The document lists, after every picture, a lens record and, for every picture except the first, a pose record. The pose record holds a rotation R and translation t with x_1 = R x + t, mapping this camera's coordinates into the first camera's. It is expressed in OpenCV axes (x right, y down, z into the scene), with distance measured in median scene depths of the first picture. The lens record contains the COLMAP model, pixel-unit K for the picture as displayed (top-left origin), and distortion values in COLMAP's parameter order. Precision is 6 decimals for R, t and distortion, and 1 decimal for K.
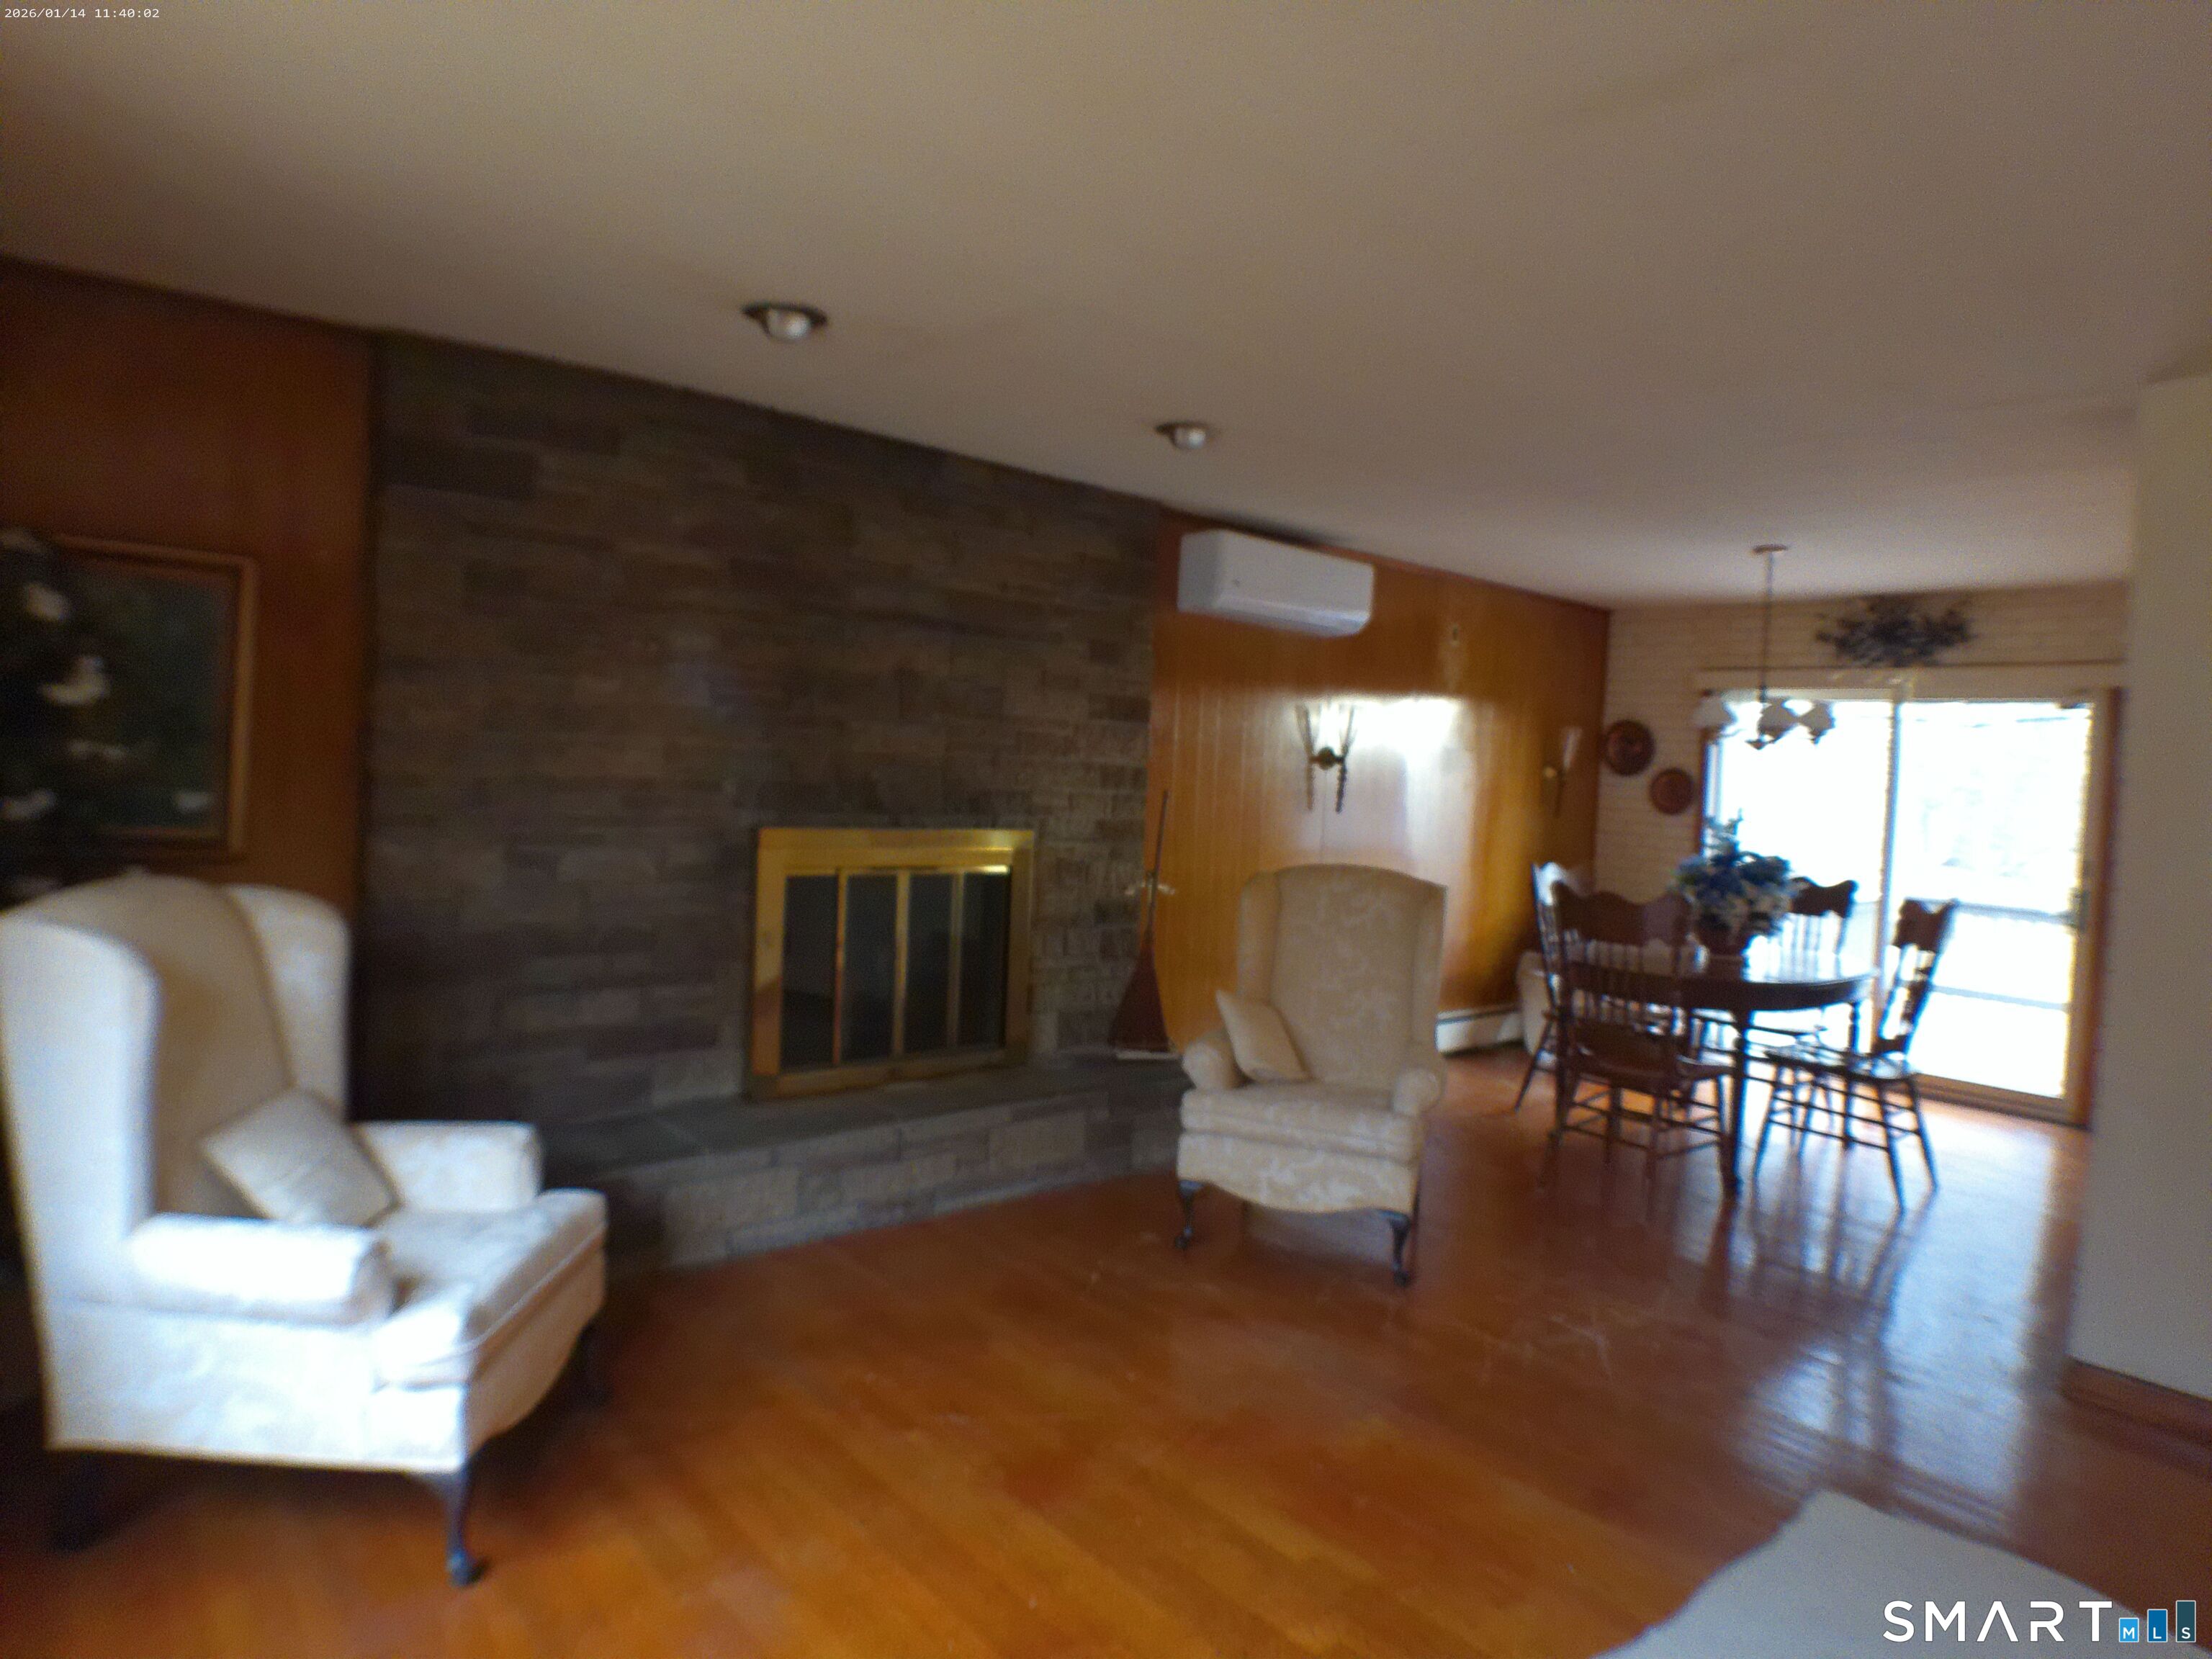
lens RADIAL K [[1305.6, 0, 1110.4], [0, 1305.6, 822.2], [0, 0, 1]] dist [-0.001876, -0.044209]
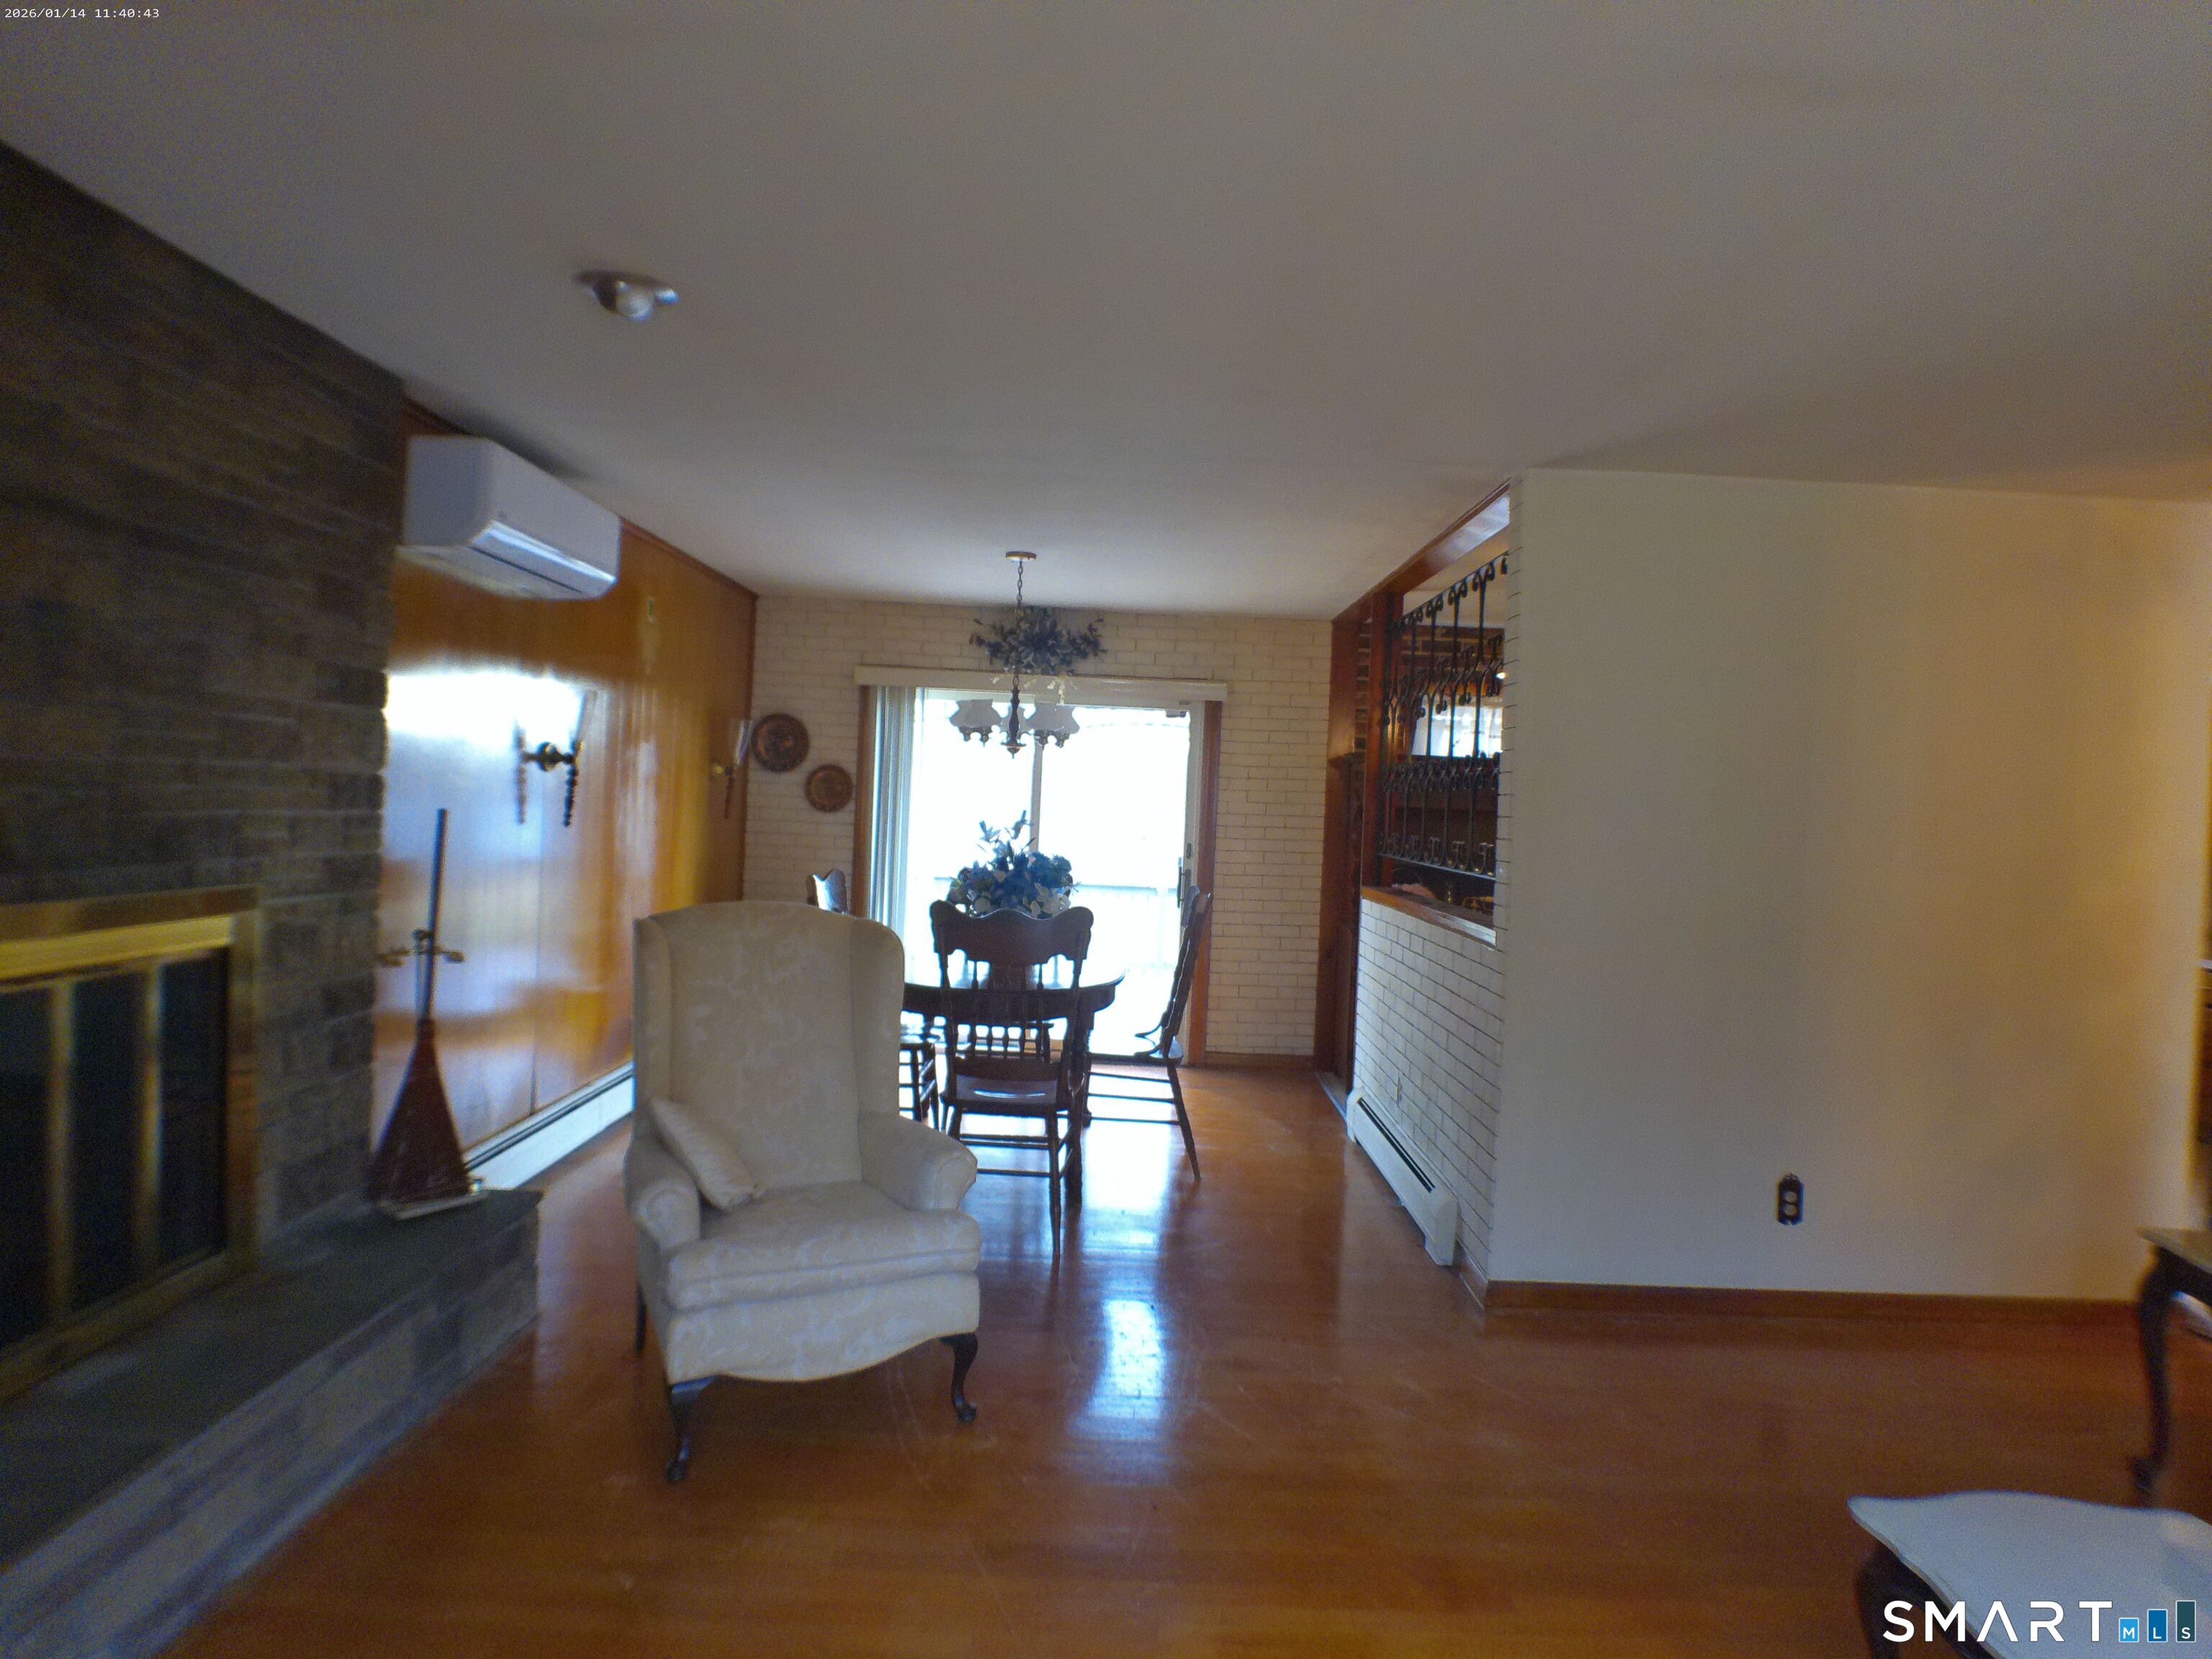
lens RADIAL K [[1301.2, 0, 1112.7], [0, 1301.2, 826.5], [0, 0, 1]] dist [-0.020721, -0.011632]
pose [[0.669751, -0.035028, 0.741759, -0.222634], [0.020765, 0.999380, 0.028444, -0.027403], [-0.742296, -0.003648, 0.670063, 0.287069]]
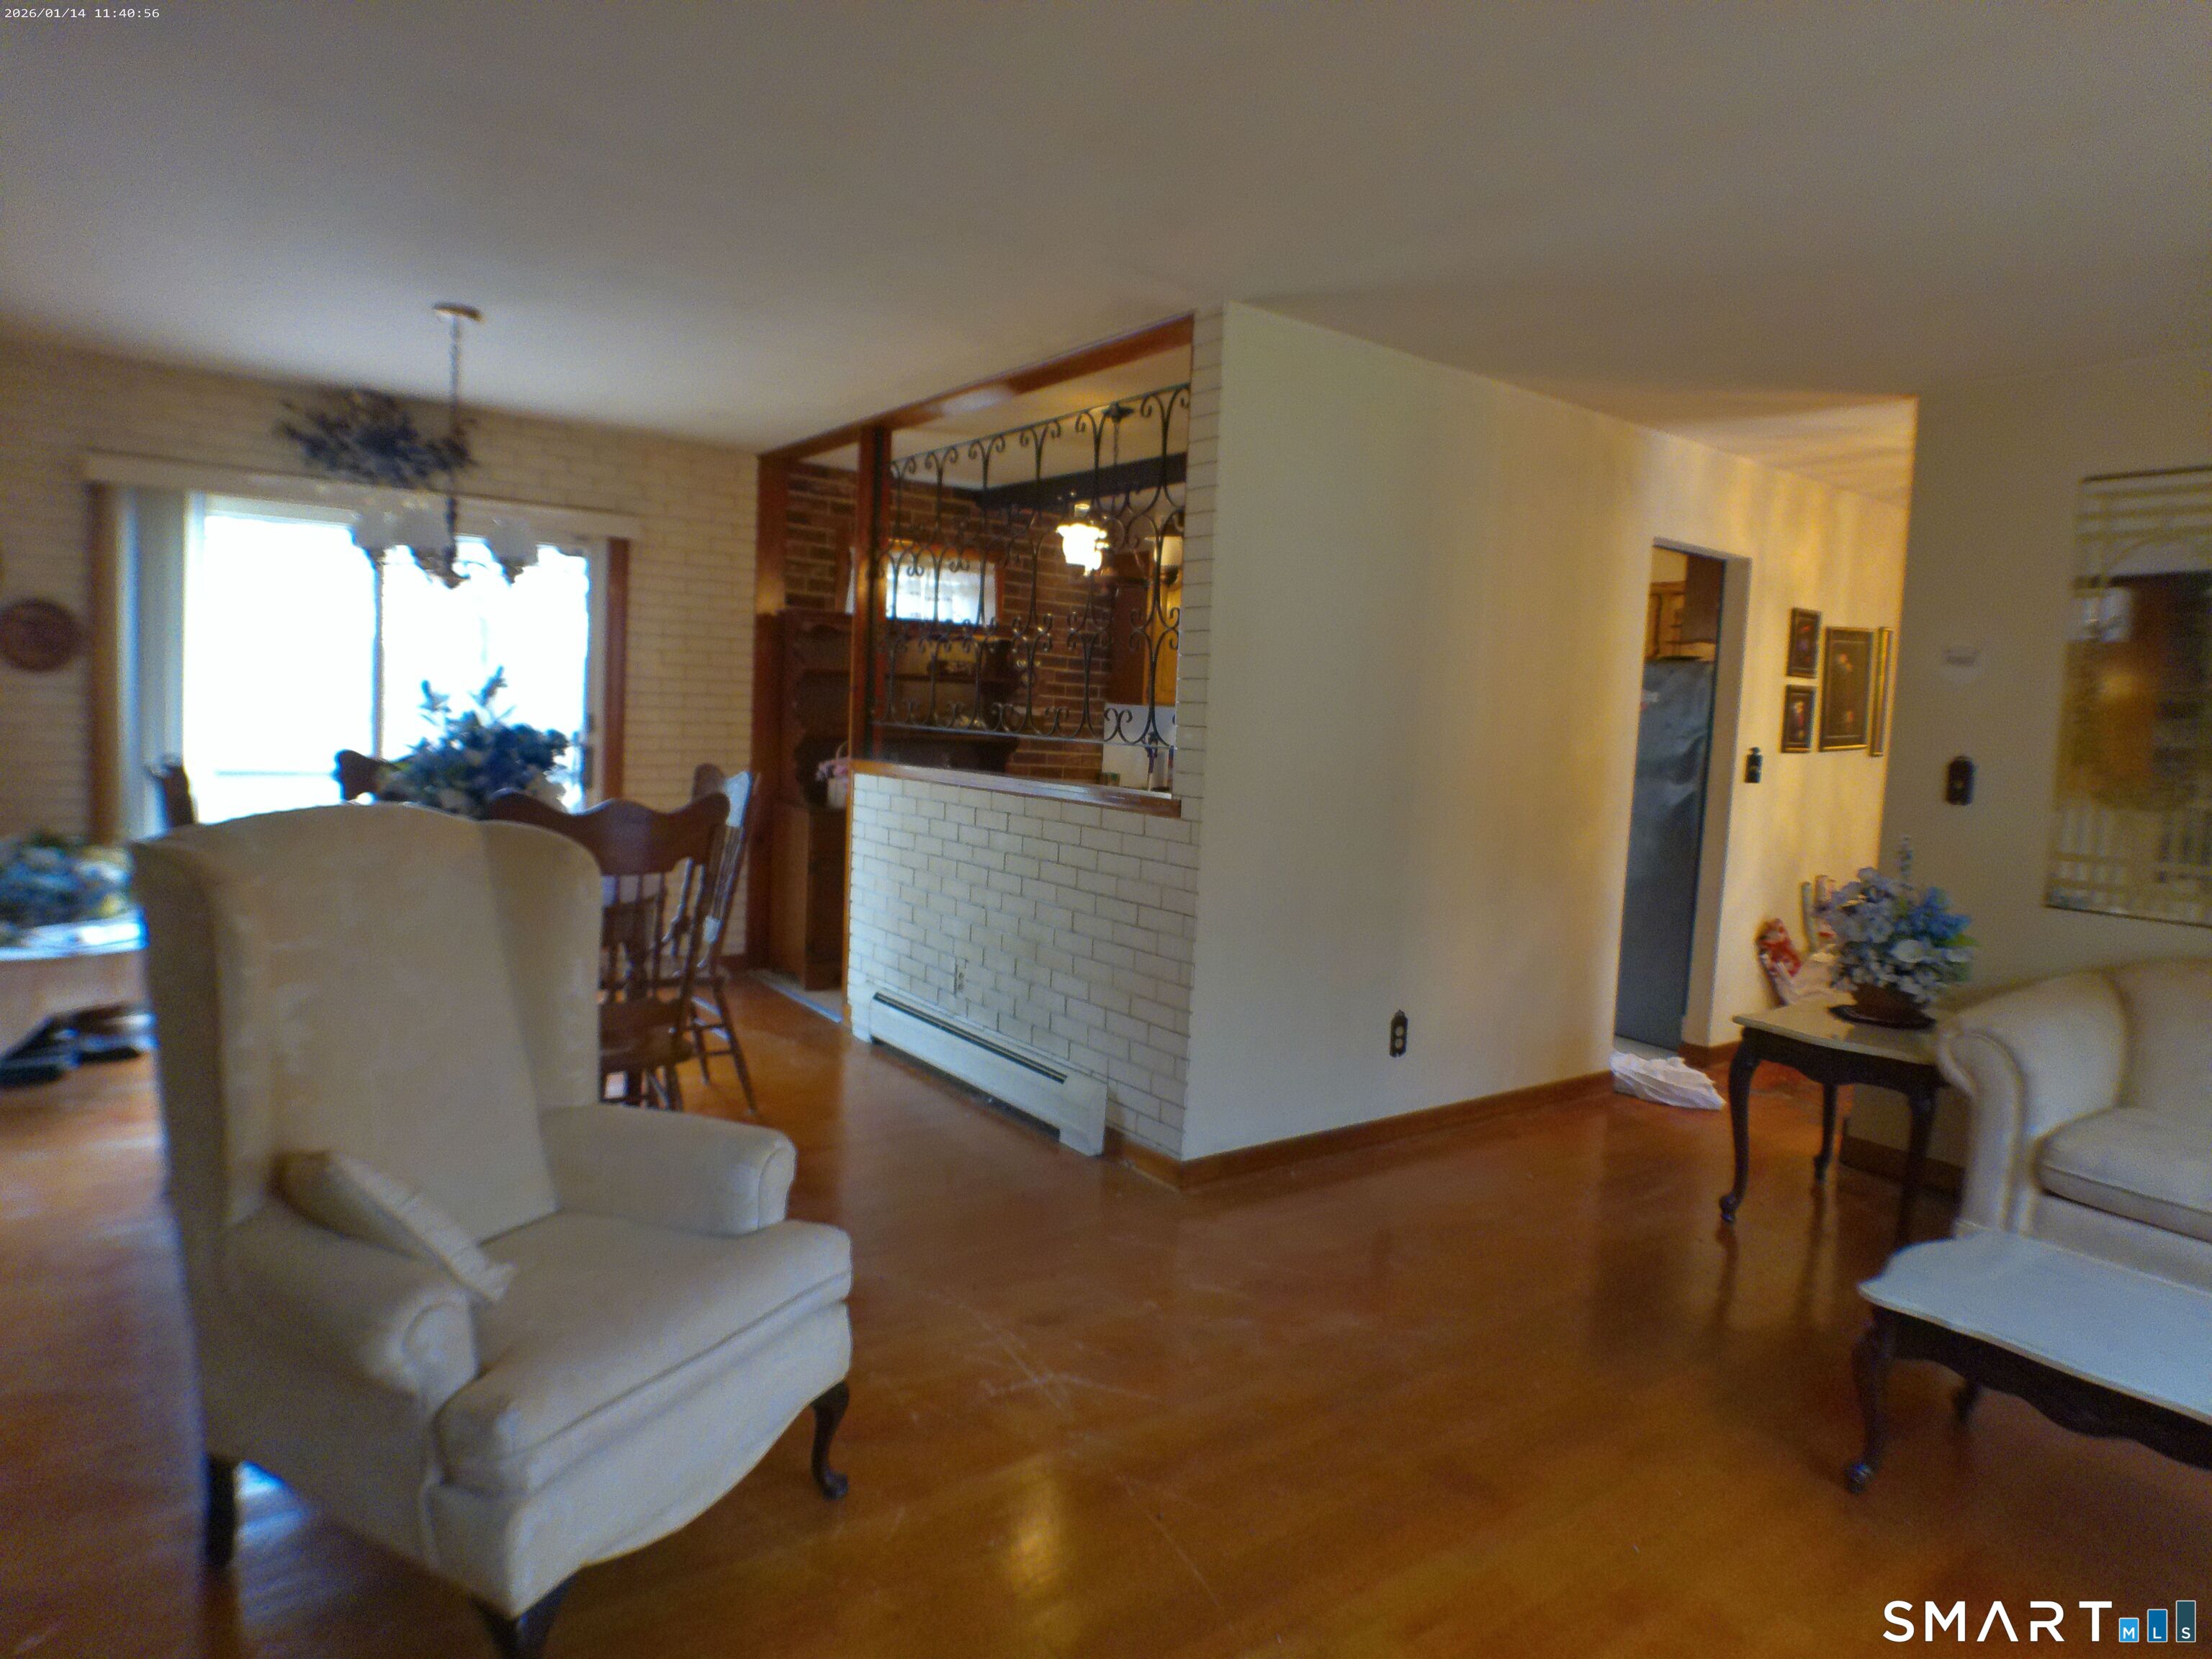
lens RADIAL K [[1305.6, 0, 1110.4], [0, 1305.6, 822.2], [0, 0, 1]] dist [-0.001876, -0.044209]
pose [[0.099704, -0.127467, 0.986819, -0.229728], [-0.001226, 0.991744, 0.128227, -0.020466], [-0.995016, -0.013995, 0.098724, 0.605474]]
